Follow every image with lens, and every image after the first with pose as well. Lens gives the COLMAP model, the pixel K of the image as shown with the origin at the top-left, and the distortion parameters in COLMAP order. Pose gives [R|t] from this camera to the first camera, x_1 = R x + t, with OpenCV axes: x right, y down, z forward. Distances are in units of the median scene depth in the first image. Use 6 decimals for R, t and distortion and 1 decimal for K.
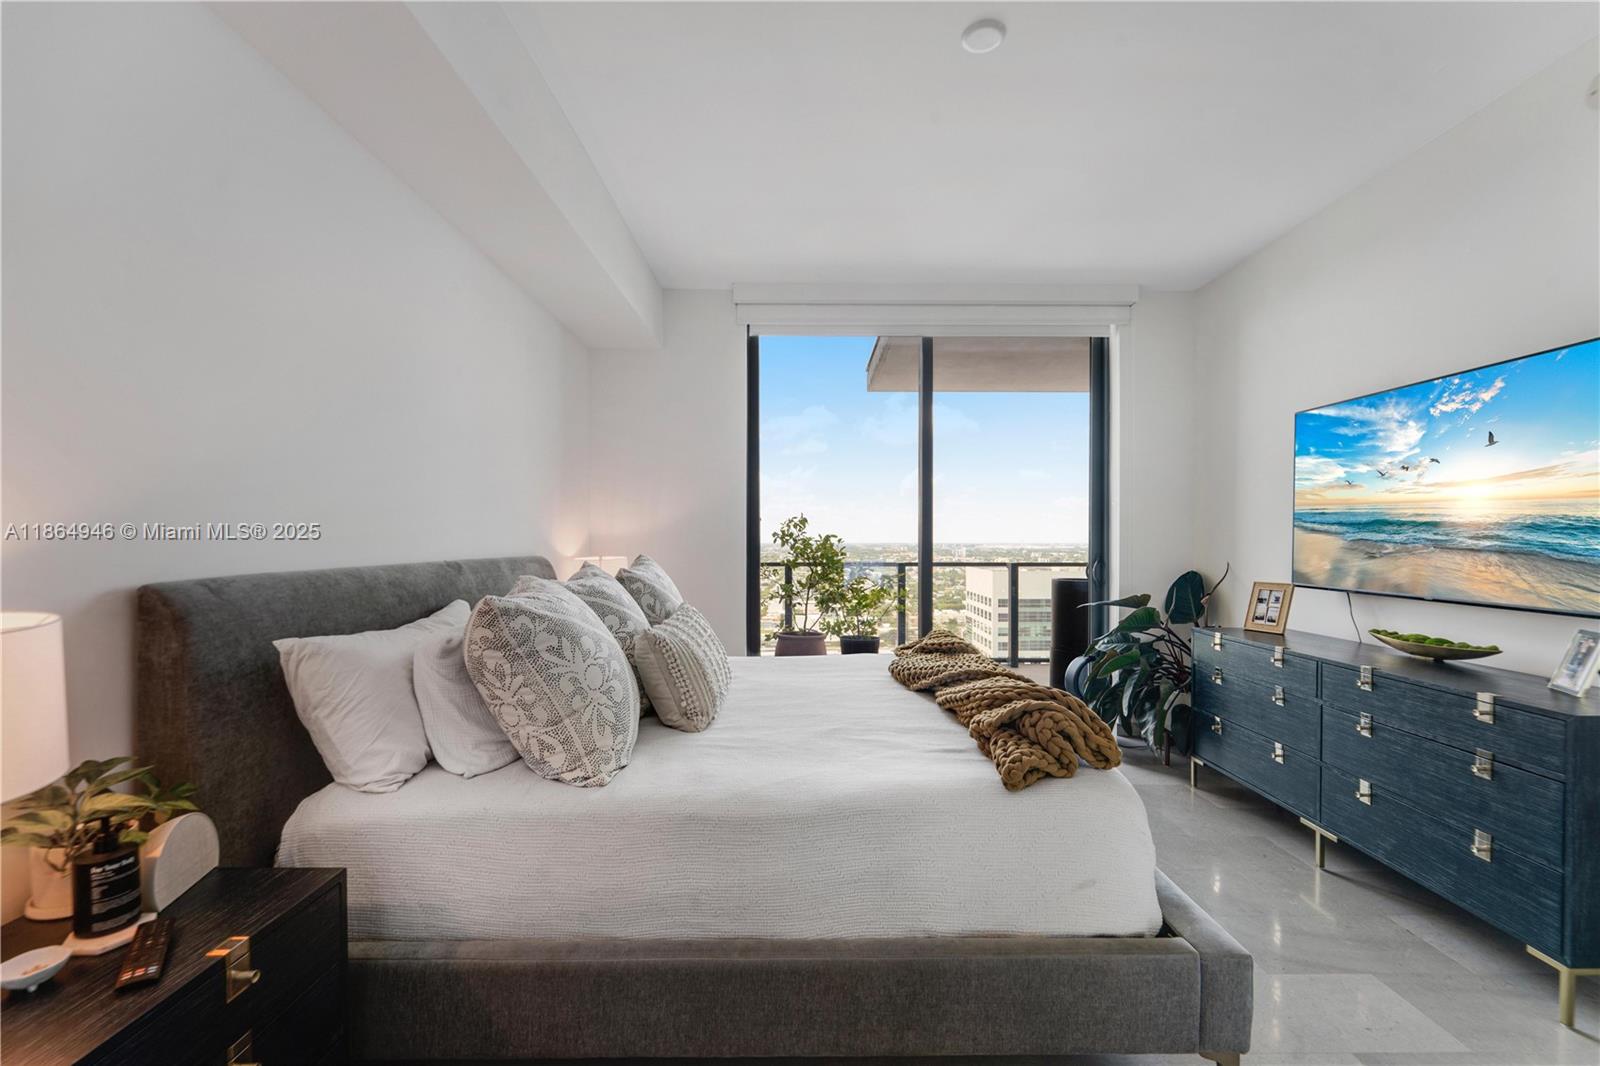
lens RADIAL K [[658.0, 0, 799.2], [0, 658.0, 527.5], [0, 0, 1]] dist [0.000586, 0.000160]
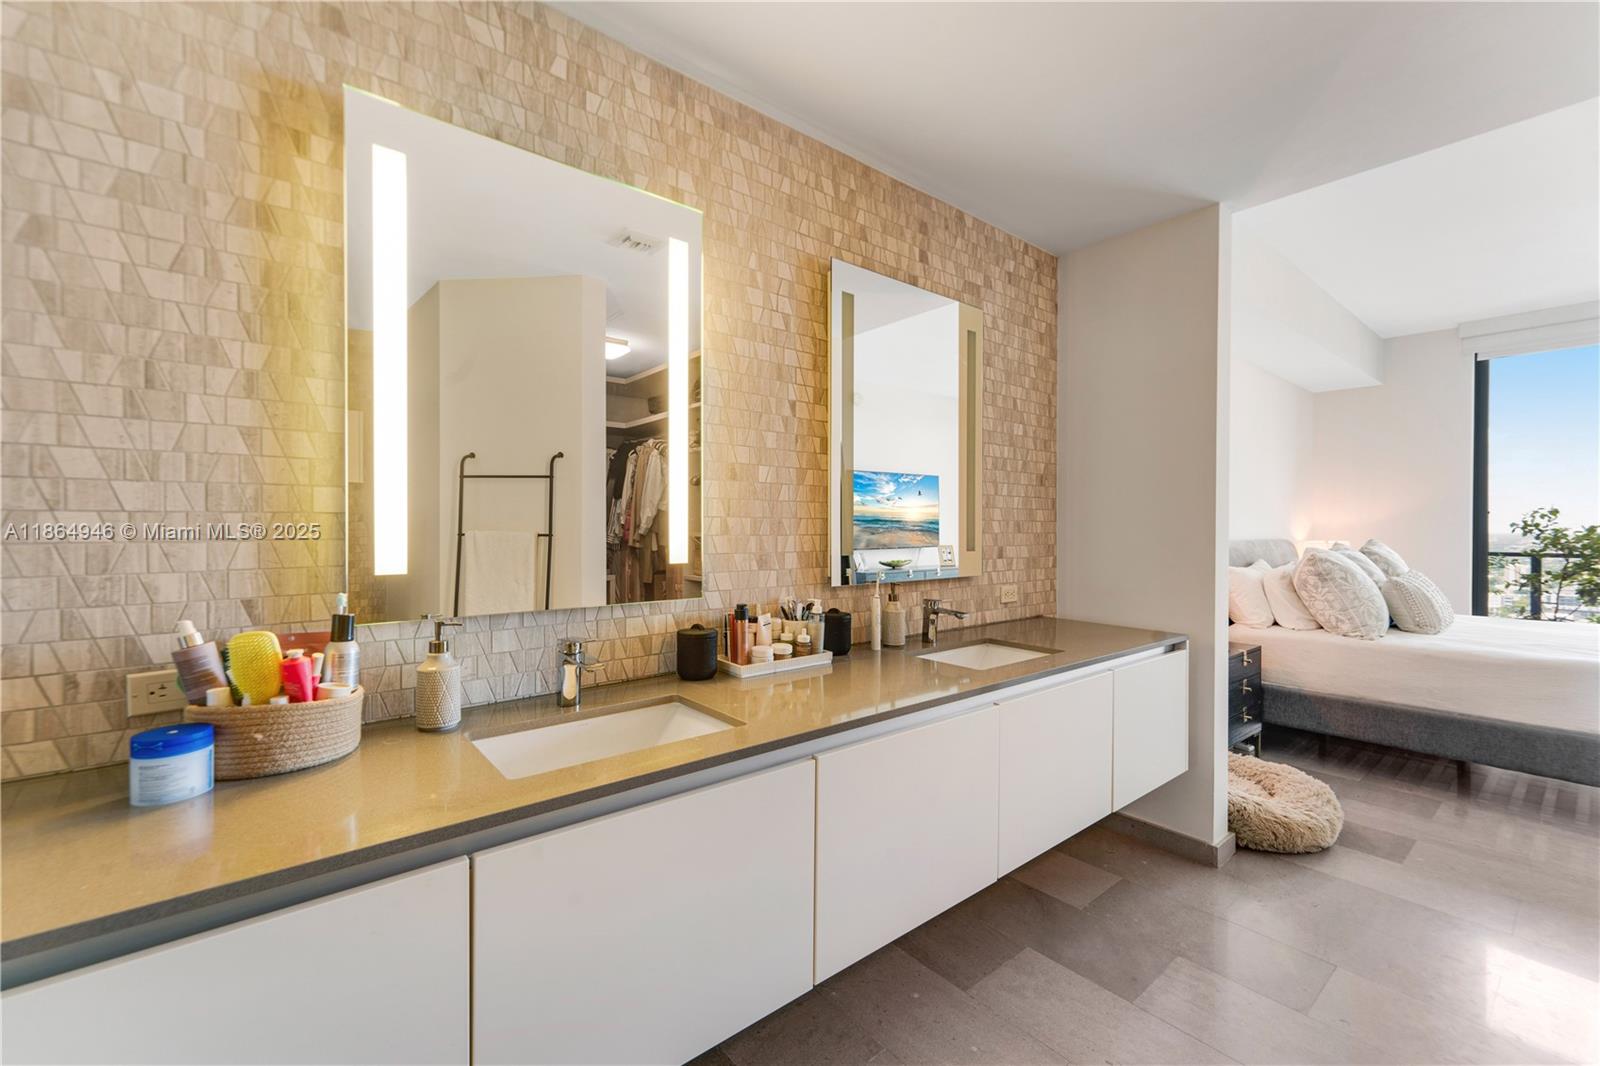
lens RADIAL K [[658.0, 0, 799.2], [0, 658.0, 527.5], [0, 0, 1]] dist [0.000586, 0.000160]
pose [[0.632590, 0.008792, -0.774437, 0.110264], [0.007806, 0.999812, 0.017727, -0.024703], [0.774448, -0.017259, 0.632402, -1.067582]]
